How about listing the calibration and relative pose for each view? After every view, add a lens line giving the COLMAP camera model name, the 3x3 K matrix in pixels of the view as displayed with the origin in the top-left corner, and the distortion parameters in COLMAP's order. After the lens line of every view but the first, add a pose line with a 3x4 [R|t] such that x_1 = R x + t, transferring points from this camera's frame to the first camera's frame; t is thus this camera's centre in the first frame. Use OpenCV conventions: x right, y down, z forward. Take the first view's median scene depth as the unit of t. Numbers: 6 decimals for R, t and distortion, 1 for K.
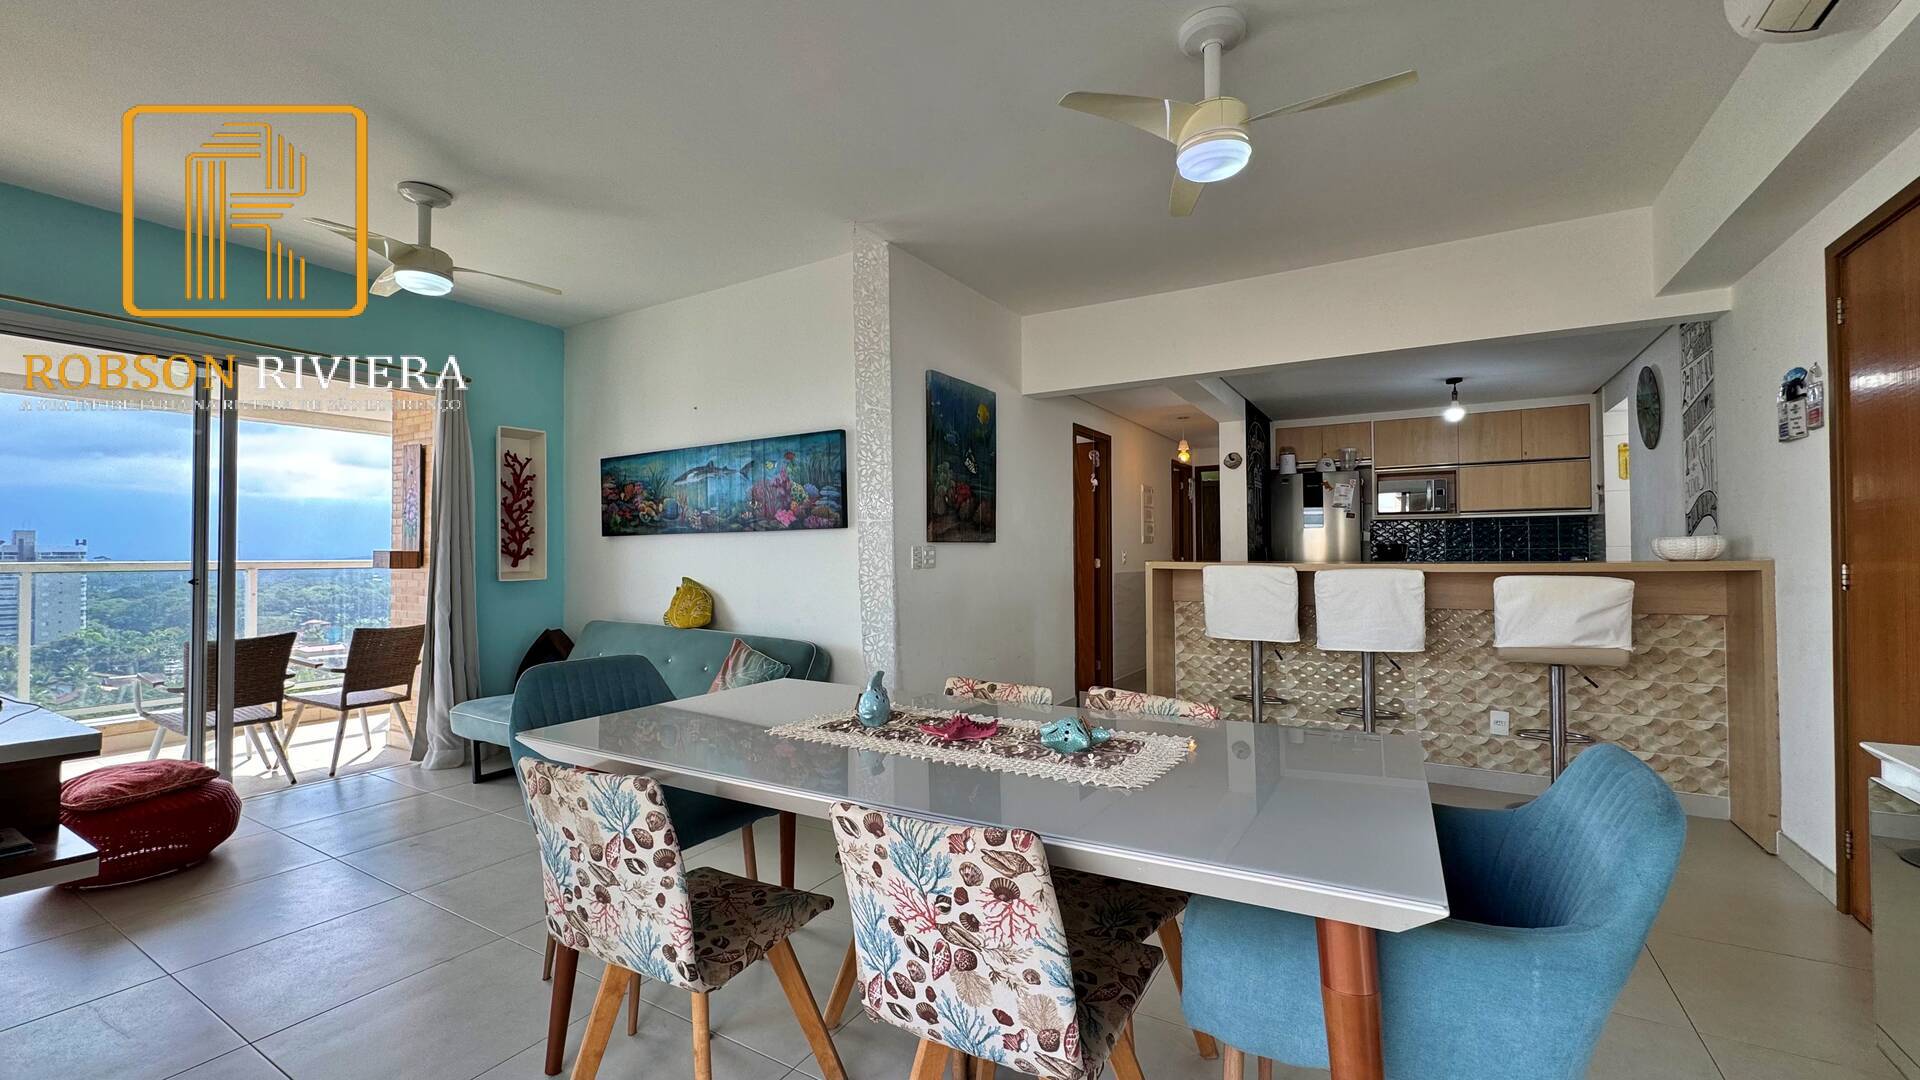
lens RADIAL K [[763.3, 0, 958.4], [0, 763.3, 540.0], [0, 0, 1]] dist [-0.002617, 0.000261]
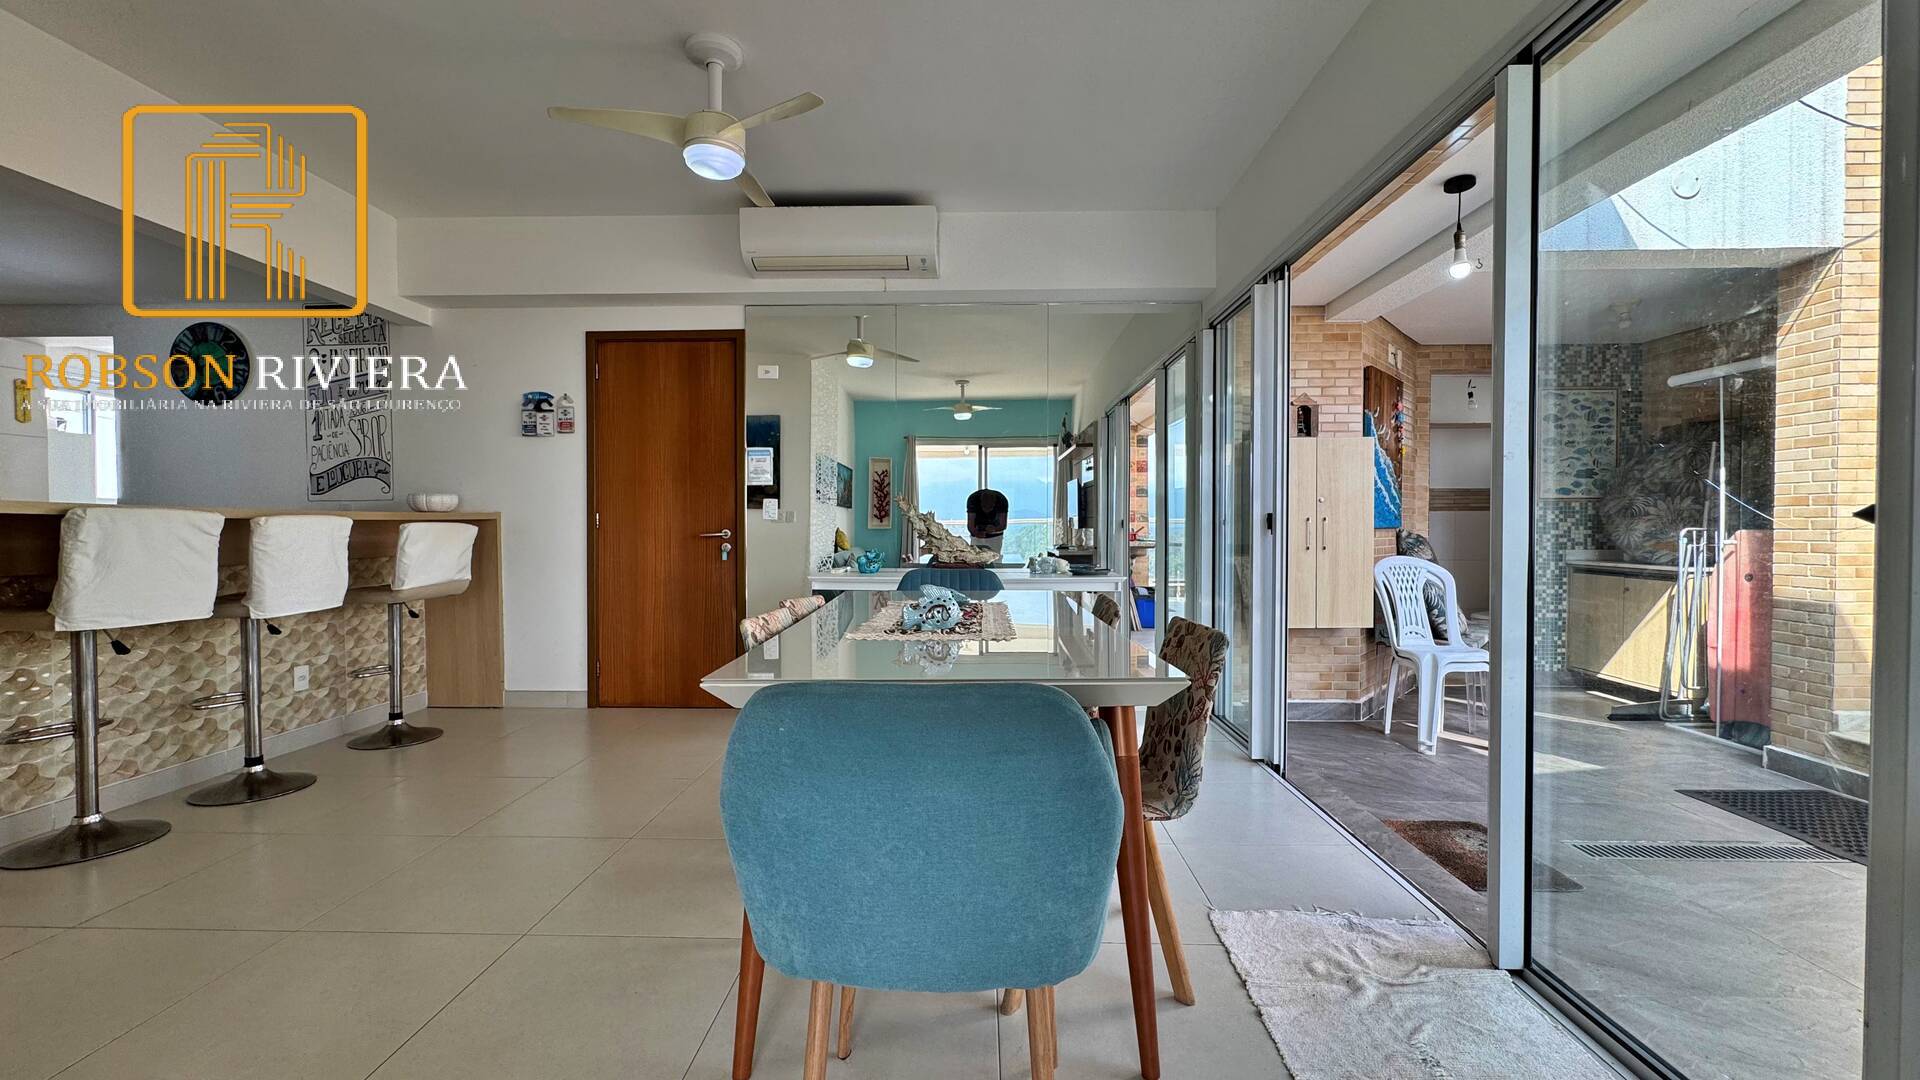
lens RADIAL K [[761.7, 0, 960.6], [0, 761.7, 542.3], [0, 0, 1]] dist [-0.002209, -0.000017]
pose [[-0.493909, -0.010464, 0.869451, -0.550609], [-0.010584, 0.999926, 0.006022, 0.054144], [-0.869449, -0.006227, -0.493983, 0.764743]]
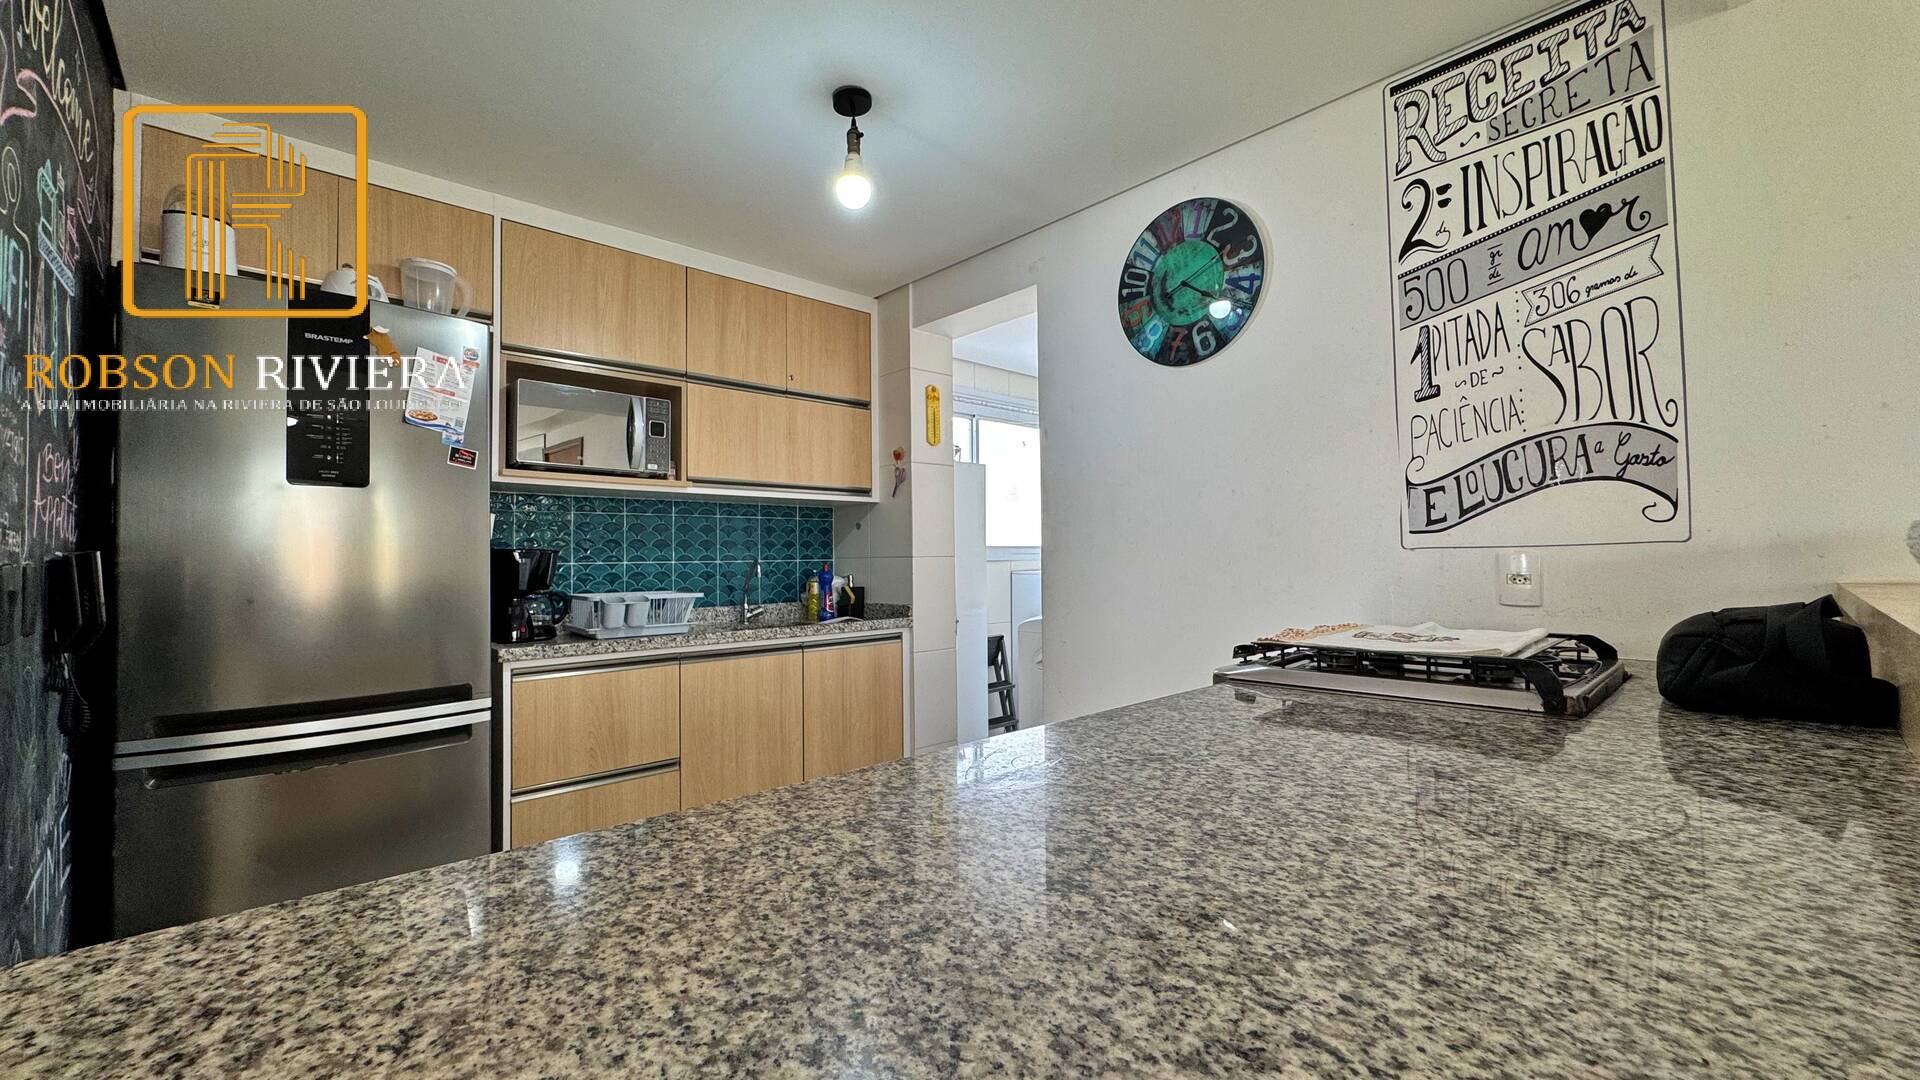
lens RADIAL K [[763.3, 0, 958.4], [0, 763.3, 540.0], [0, 0, 1]] dist [-0.002617, 0.000261]
pose [[0.280454, 0.028015, 0.959459, 0.454764], [-0.006334, 0.999606, -0.027336, 0.016311], [-0.959847, 0.001590, 0.280521, 1.212158]]
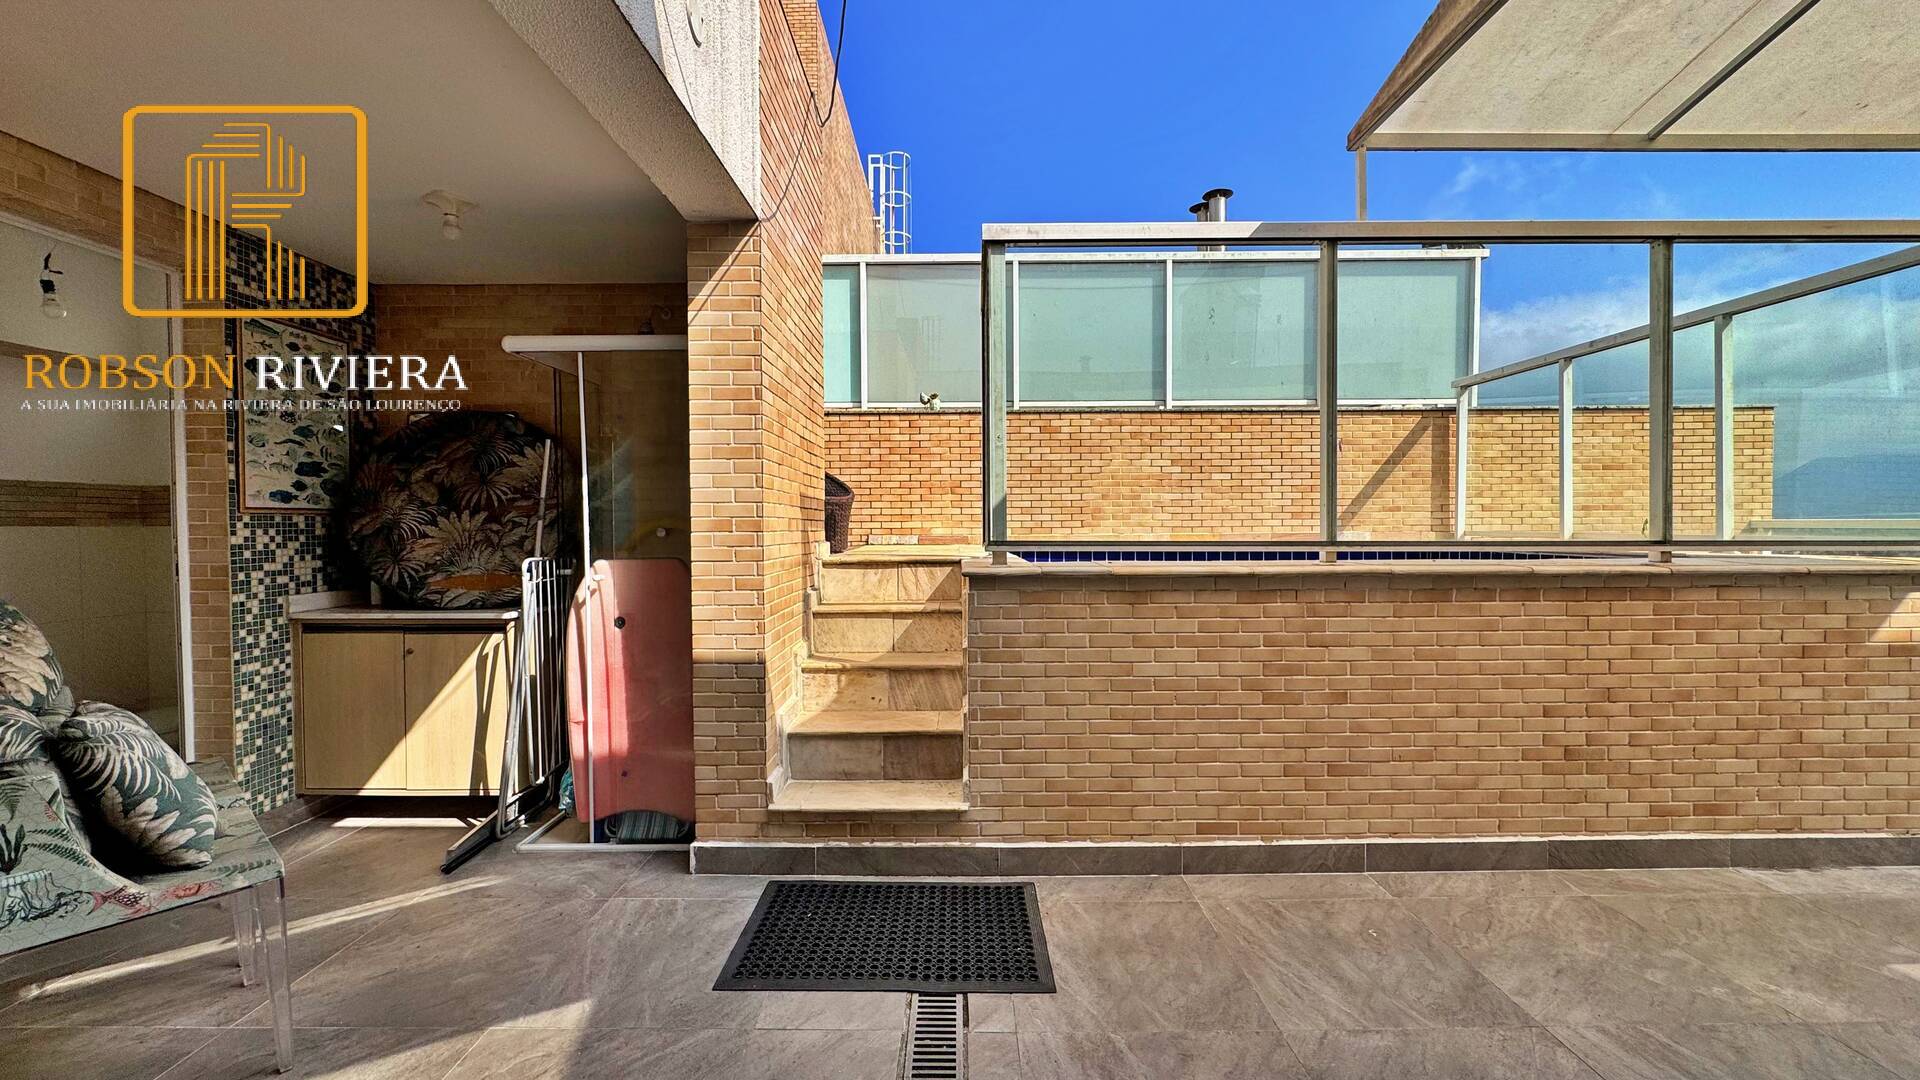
lens RADIAL K [[761.7, 0, 960.6], [0, 761.7, 542.3], [0, 0, 1]] dist [-0.002209, -0.000017]
pose [[-0.857559, 0.023063, -0.513868, -0.081387], [0.020342, 0.999733, 0.010922, 0.011784], [0.513983, -0.001087, -0.857800, 0.181771]]
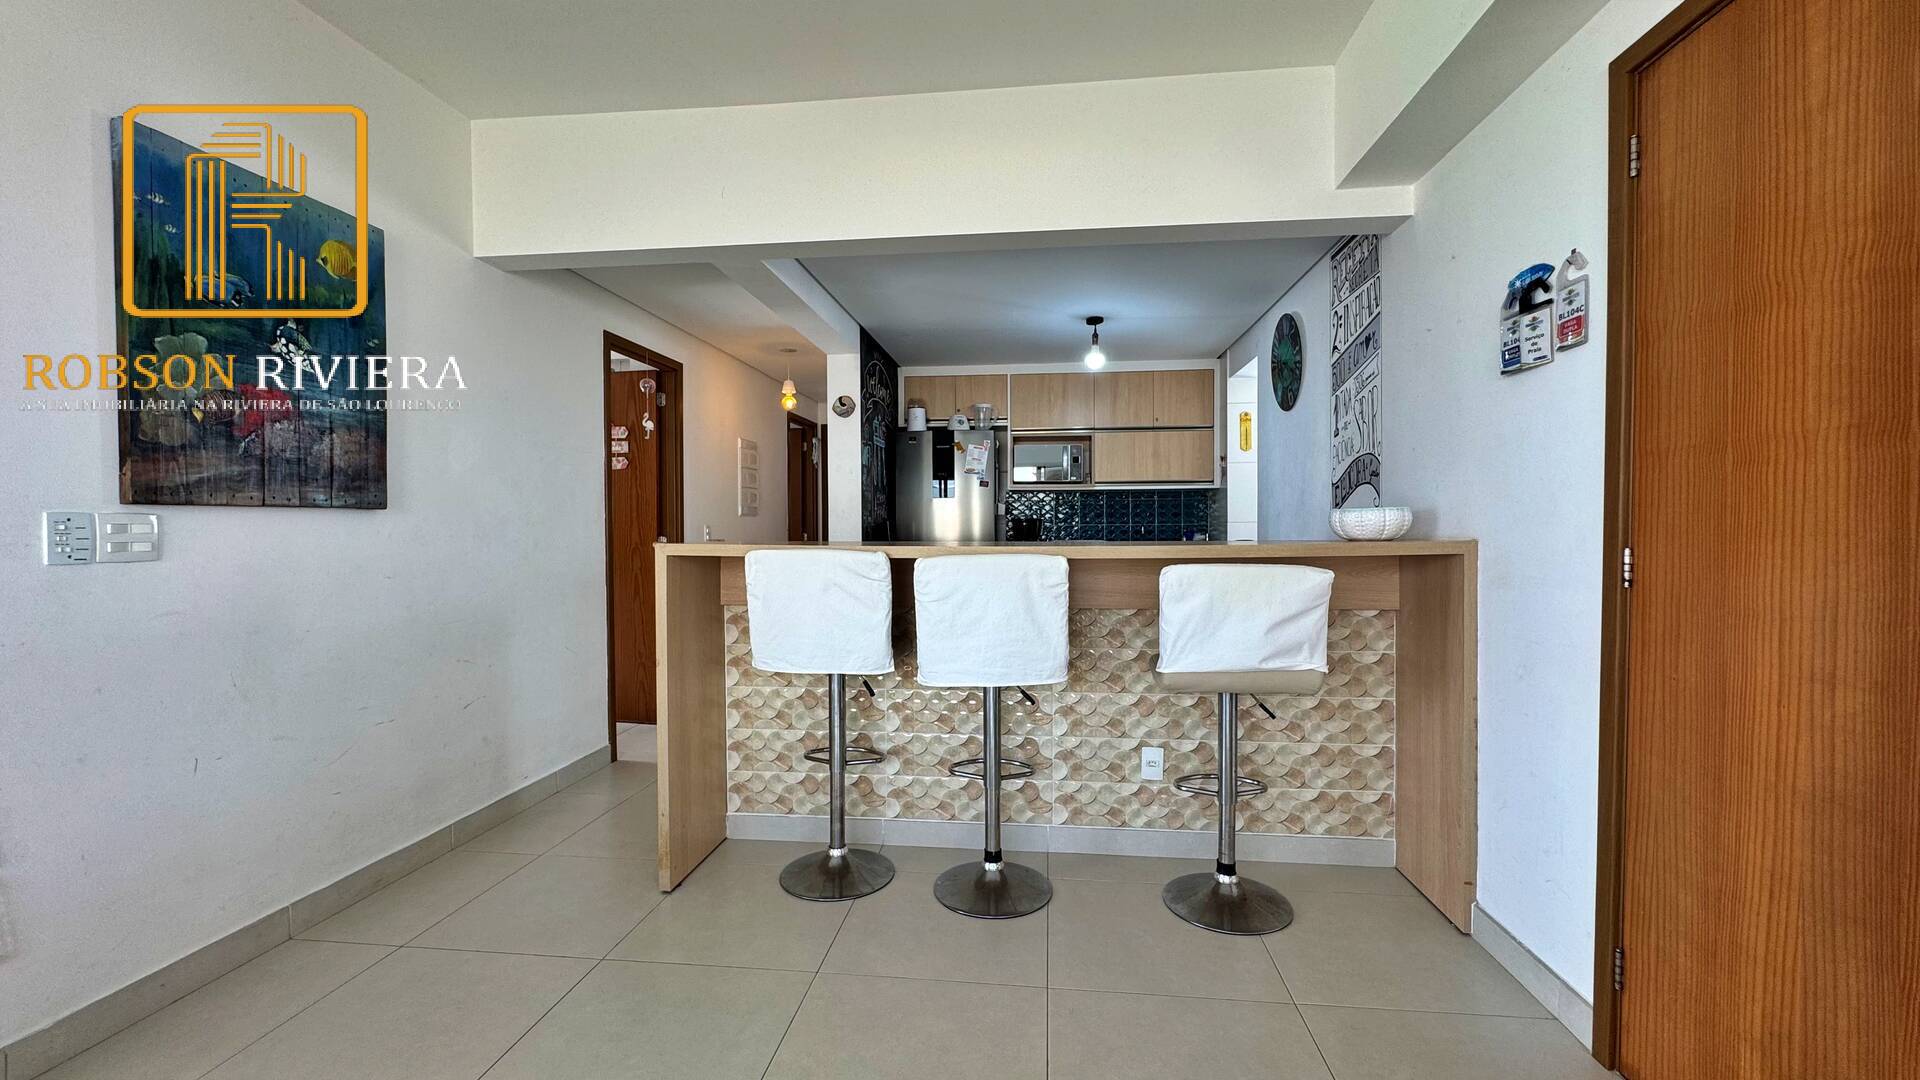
lens RADIAL K [[763.3, 0, 958.4], [0, 763.3, 540.0], [0, 0, 1]] dist [-0.002617, 0.000261]
pose [[0.911033, -0.004793, 0.412306, 0.247471], [-0.008585, 0.999495, 0.030589, 0.006606], [-0.412244, -0.031407, 0.910532, 0.429076]]
